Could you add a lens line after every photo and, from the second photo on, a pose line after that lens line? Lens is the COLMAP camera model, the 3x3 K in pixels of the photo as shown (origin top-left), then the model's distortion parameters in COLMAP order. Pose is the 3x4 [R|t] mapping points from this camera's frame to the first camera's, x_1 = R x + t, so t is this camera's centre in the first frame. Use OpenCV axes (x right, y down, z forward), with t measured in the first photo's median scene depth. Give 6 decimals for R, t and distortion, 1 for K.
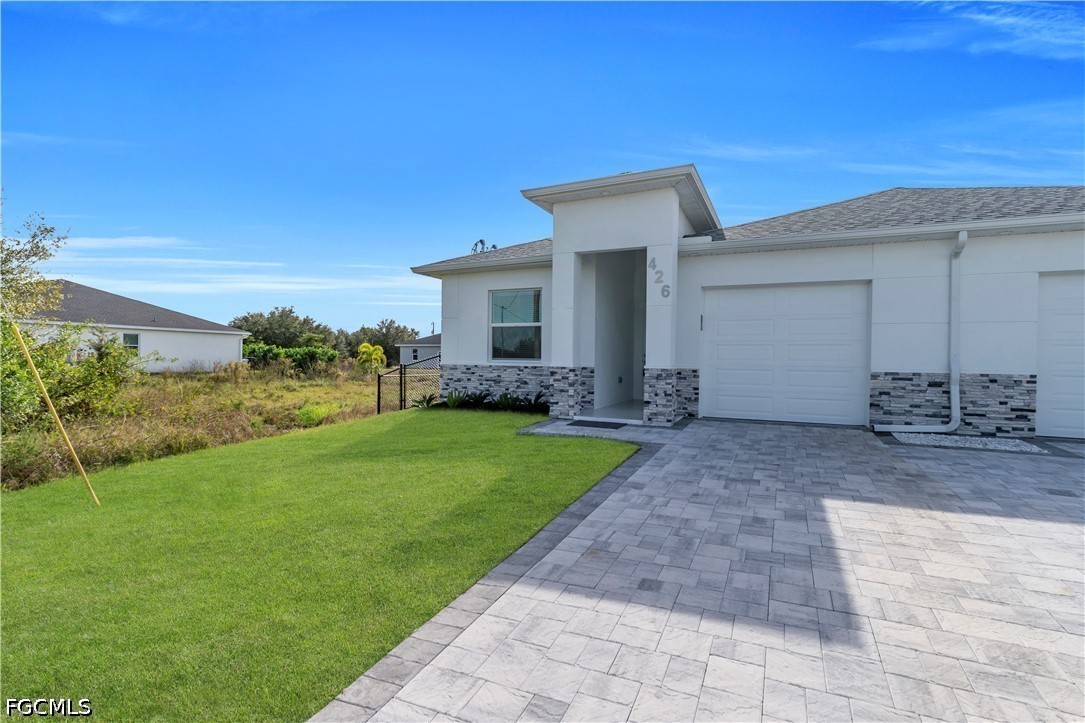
lens RADIAL K [[523.5, 0, 542.3], [0, 523.5, 360.2], [0, 0, 1]] dist [-0.009440, 0.006359]
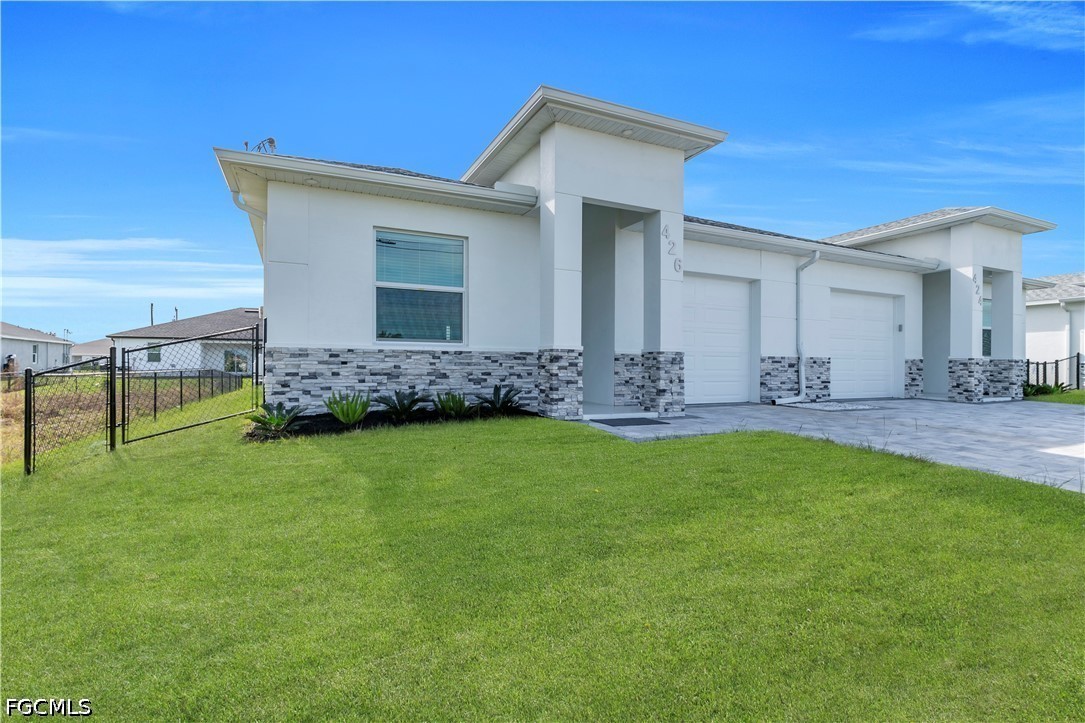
lens RADIAL K [[523.5, 0, 550.2], [0, 523.5, 352.1], [0, 0, 1]] dist [-0.009440, 0.006359]
pose [[0.617698, 0.012333, 0.786319, -0.552566], [0.002786, 0.999836, -0.017871, 0.029407], [-0.786411, 0.013230, 0.617562, 0.569731]]
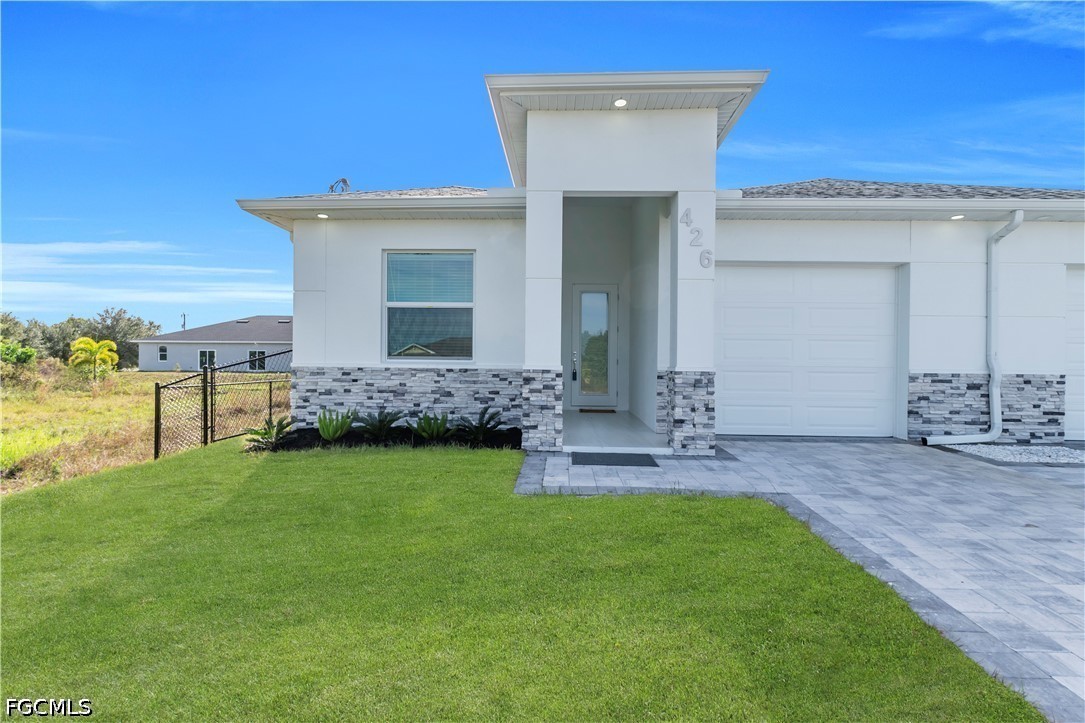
lens RADIAL K [[523.5, 0, 549.0], [0, 523.5, 357.4], [0, 0, 1]] dist [-0.009440, 0.006359]
pose [[0.914995, 0.001801, 0.403461, -0.212193], [0.000916, 0.999978, -0.006540, 0.001831], [-0.403464, 0.006353, 0.914974, 0.416940]]
